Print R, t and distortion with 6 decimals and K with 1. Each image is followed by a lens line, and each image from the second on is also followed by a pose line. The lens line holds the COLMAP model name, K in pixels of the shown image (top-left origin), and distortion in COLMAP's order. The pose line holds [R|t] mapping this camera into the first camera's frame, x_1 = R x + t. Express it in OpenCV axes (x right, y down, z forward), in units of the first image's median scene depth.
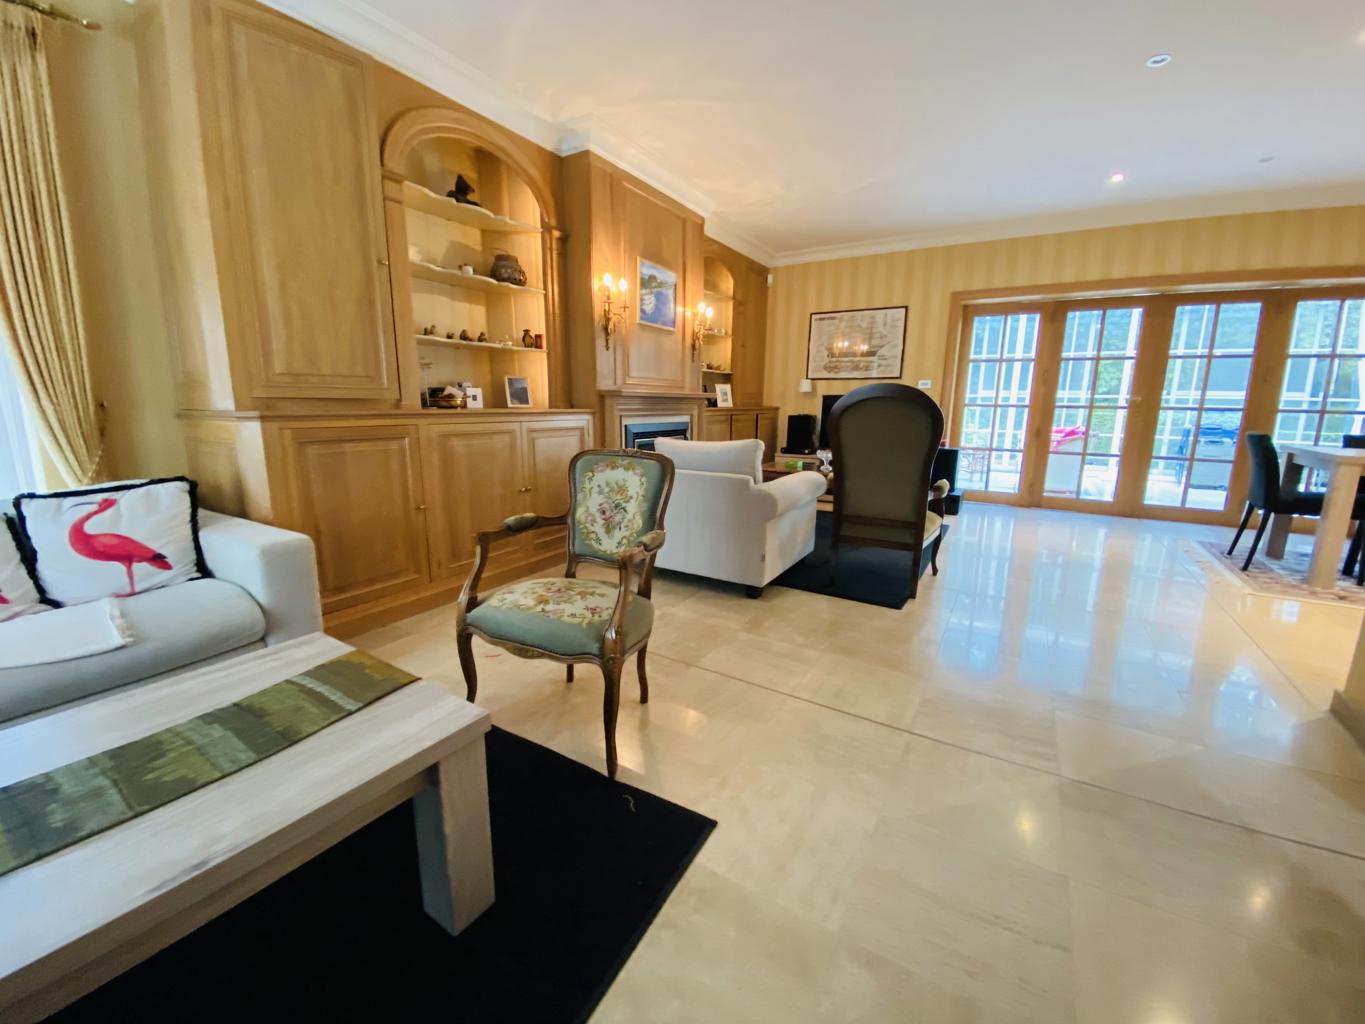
lens RADIAL K [[552.2, 0, 683.4], [0, 552.2, 507.8], [0, 0, 1]] dist [0.000961, -0.000493]
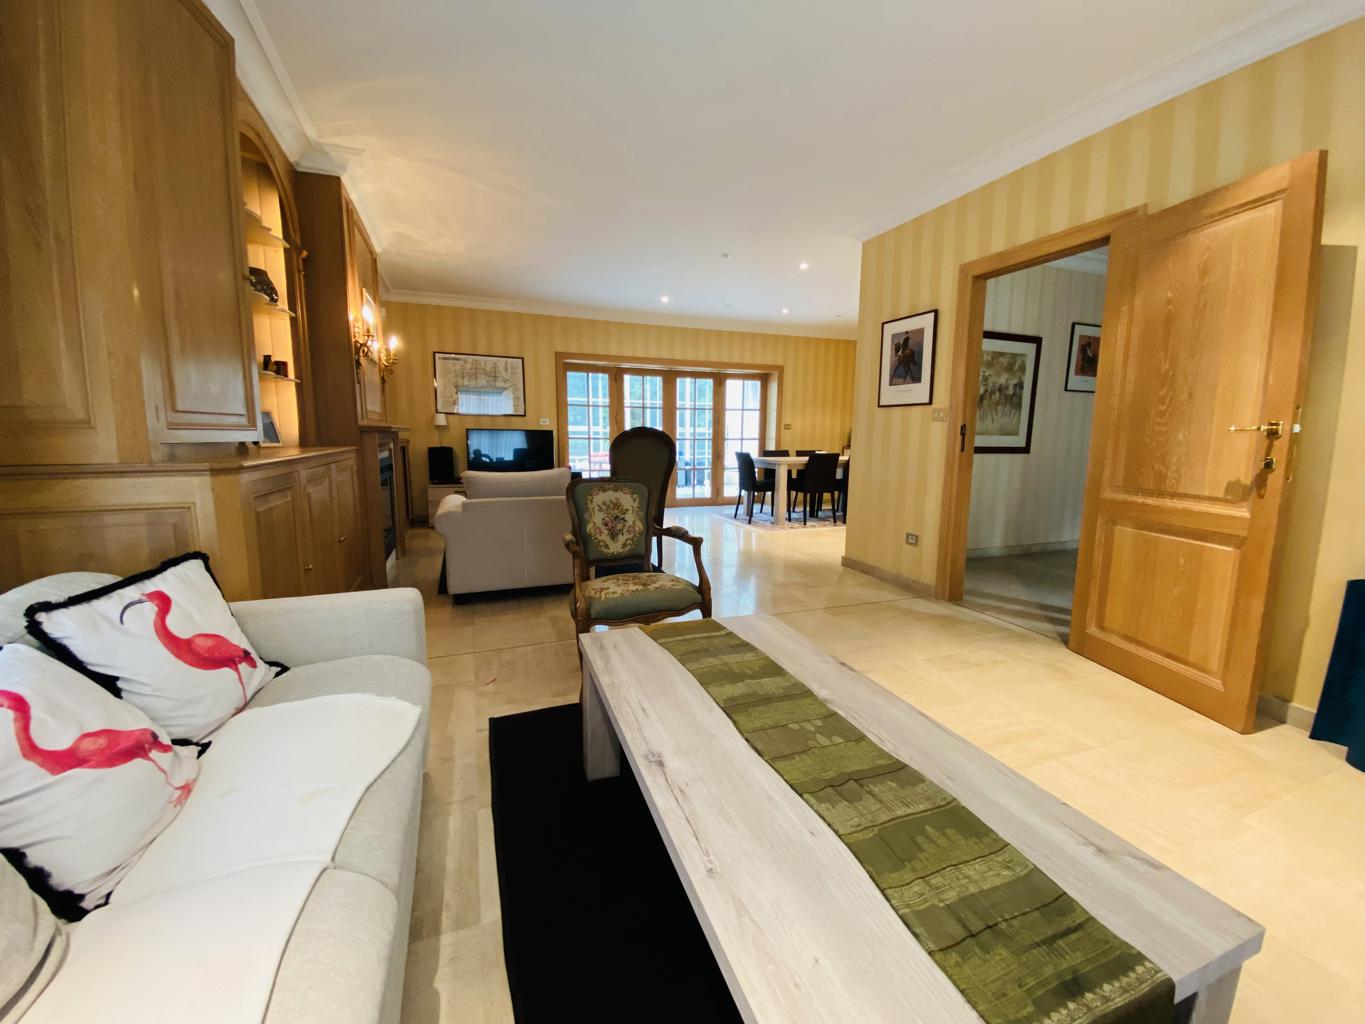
lens RADIAL K [[552.2, 0, 689.1], [0, 552.2, 506.5], [0, 0, 1]] dist [0.000961, -0.000493]
pose [[0.602053, -0.109538, 0.790907, -0.682917], [0.150780, 0.988320, 0.022103, -0.021713], [-0.784091, 0.105945, 0.611537, 0.014917]]
